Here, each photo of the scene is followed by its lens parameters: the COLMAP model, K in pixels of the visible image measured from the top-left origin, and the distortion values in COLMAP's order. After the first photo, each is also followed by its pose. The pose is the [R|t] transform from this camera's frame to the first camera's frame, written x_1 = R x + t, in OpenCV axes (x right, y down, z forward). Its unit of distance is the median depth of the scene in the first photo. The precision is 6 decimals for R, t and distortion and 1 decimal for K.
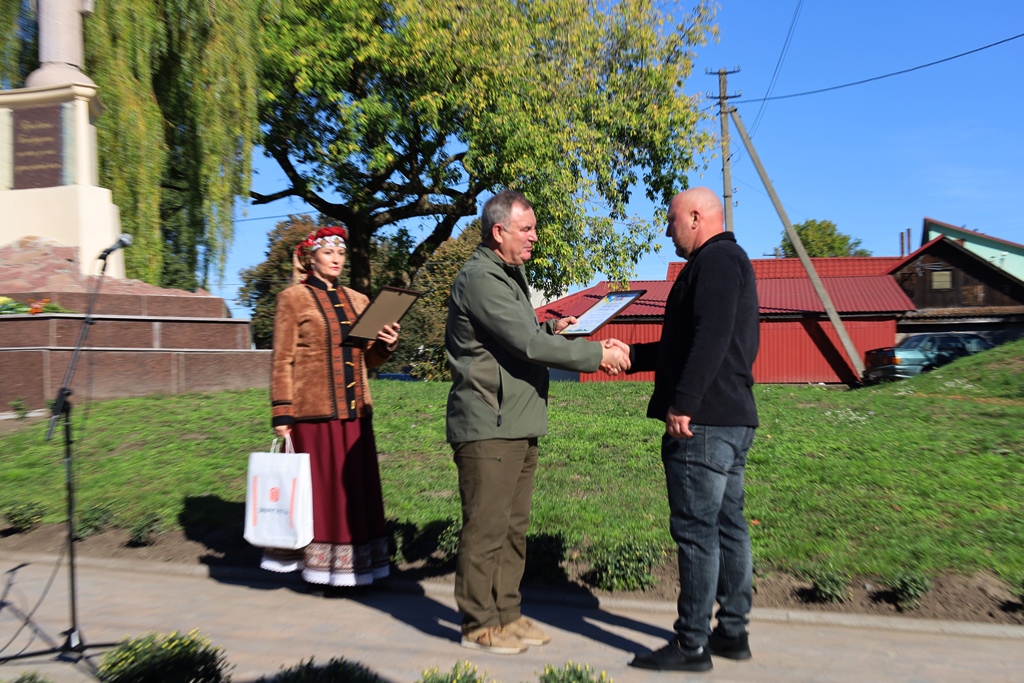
lens RADIAL K [[1456.9, 0, 515.2], [0, 1456.9, 393.1], [0, 0, 1]] dist [-0.005924, 0.073909]
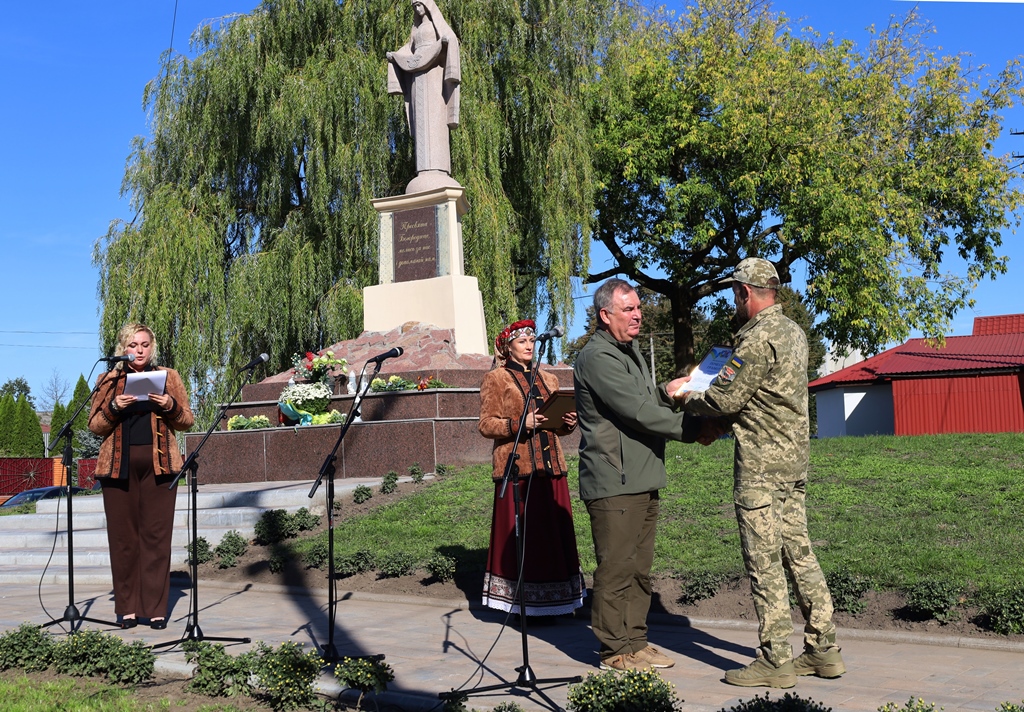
lens RADIAL K [[1350.4, 0, 510.7], [0, 1350.4, 383.3], [0, 0, 1]] dist [-0.006588, 0.059259]
pose [[0.975148, -0.037002, -0.218442, -0.015491], [0.025785, 0.998209, -0.053981, -0.000115], [0.220048, 0.047007, 0.974356, -0.007104]]
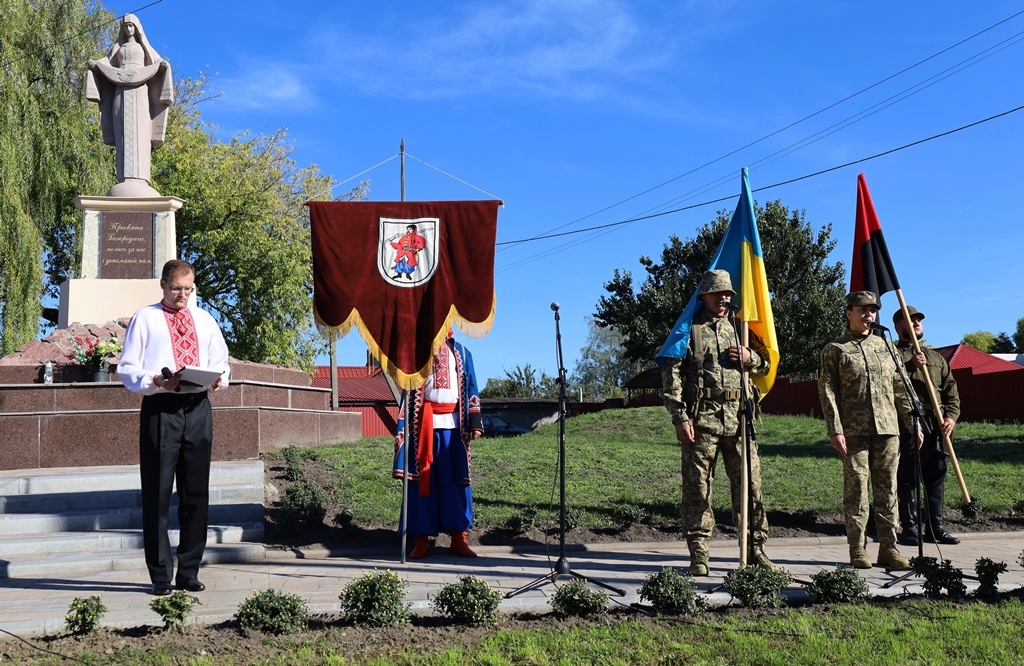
lens RADIAL K [[1035.4, 0, 512.0], [0, 1035.4, 333.0], [0, 0, 1]] dist [-0.005461, 0.009770]
pose [[0.849555, 0.039821, 0.525995, -0.290076], [0.029198, 0.992068, -0.122264, 0.009515], [-0.526691, 0.119228, 0.841654, 0.071689]]
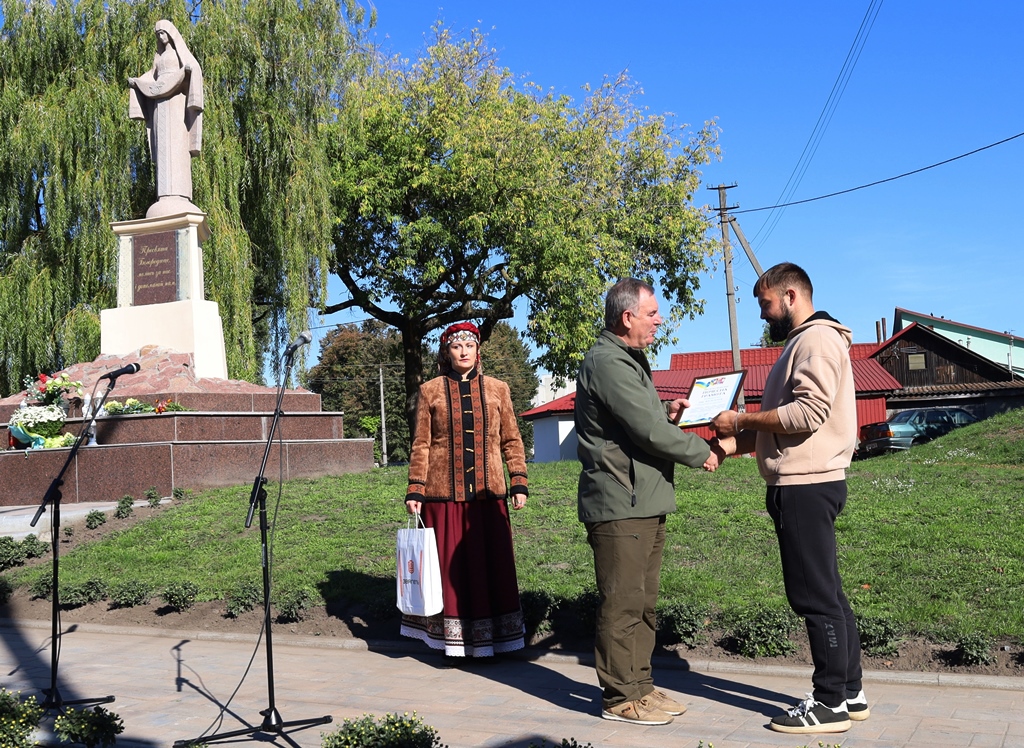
lens RADIAL K [[1254.4, 0, 462.4], [0, 1254.4, 376.8], [0, 0, 1]] dist [-0.009013, 0.015553]
pose [[0.998371, -0.030631, -0.048126, -0.023339], [0.026859, 0.996657, -0.077152, -0.000301], [0.050329, 0.075734, 0.995857, 0.019113]]
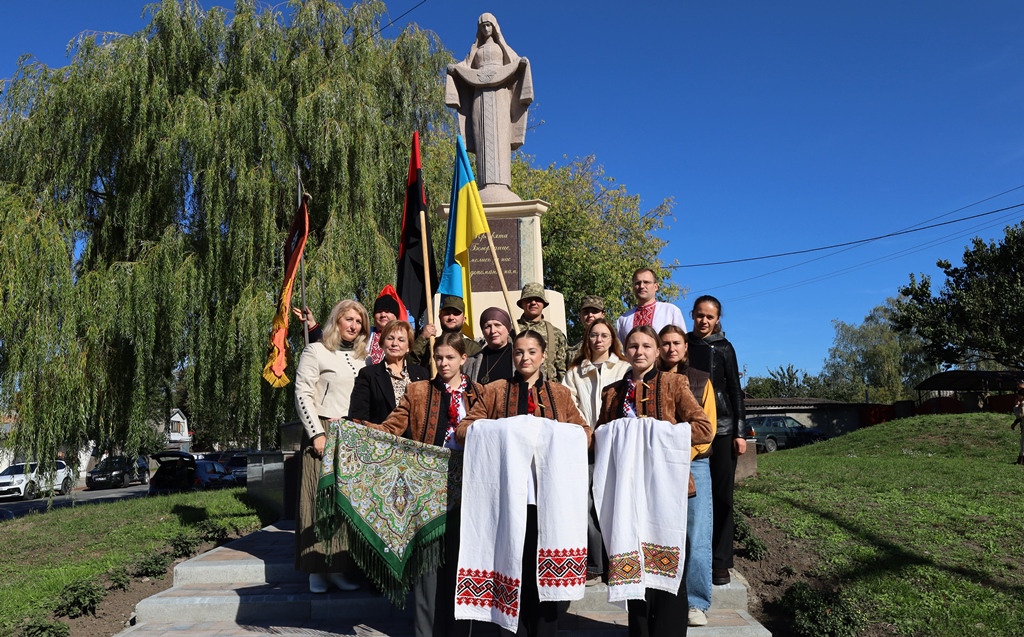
lens RADIAL K [[818.6, 0, 512.0], [0, 818.6, 318.5], [0, 0, 1]] dist [-0.009935, -0.001844]
pose [[0.957629, 0.032137, 0.286205, -0.281921], [0.011548, 0.988671, -0.149652, -0.015816], [-0.287772, 0.146616, 0.946409, 0.237935]]
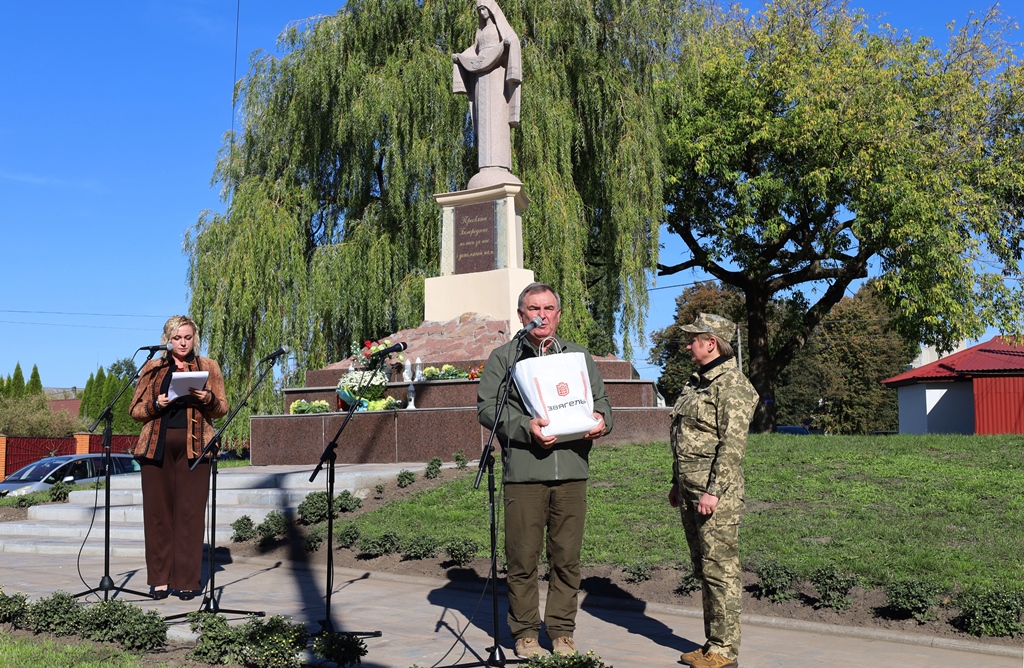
lens RADIAL K [[1336.2, 0, 484.1], [0, 1336.2, 332.7], [0, 0, 1]] dist [0.002929, 0.005224]
pose [[0.951426, -0.026435, -0.306740, 0.006481], [0.001022, 0.996573, -0.082718, -0.000942], [0.307875, 0.078386, 0.948192, -0.013848]]
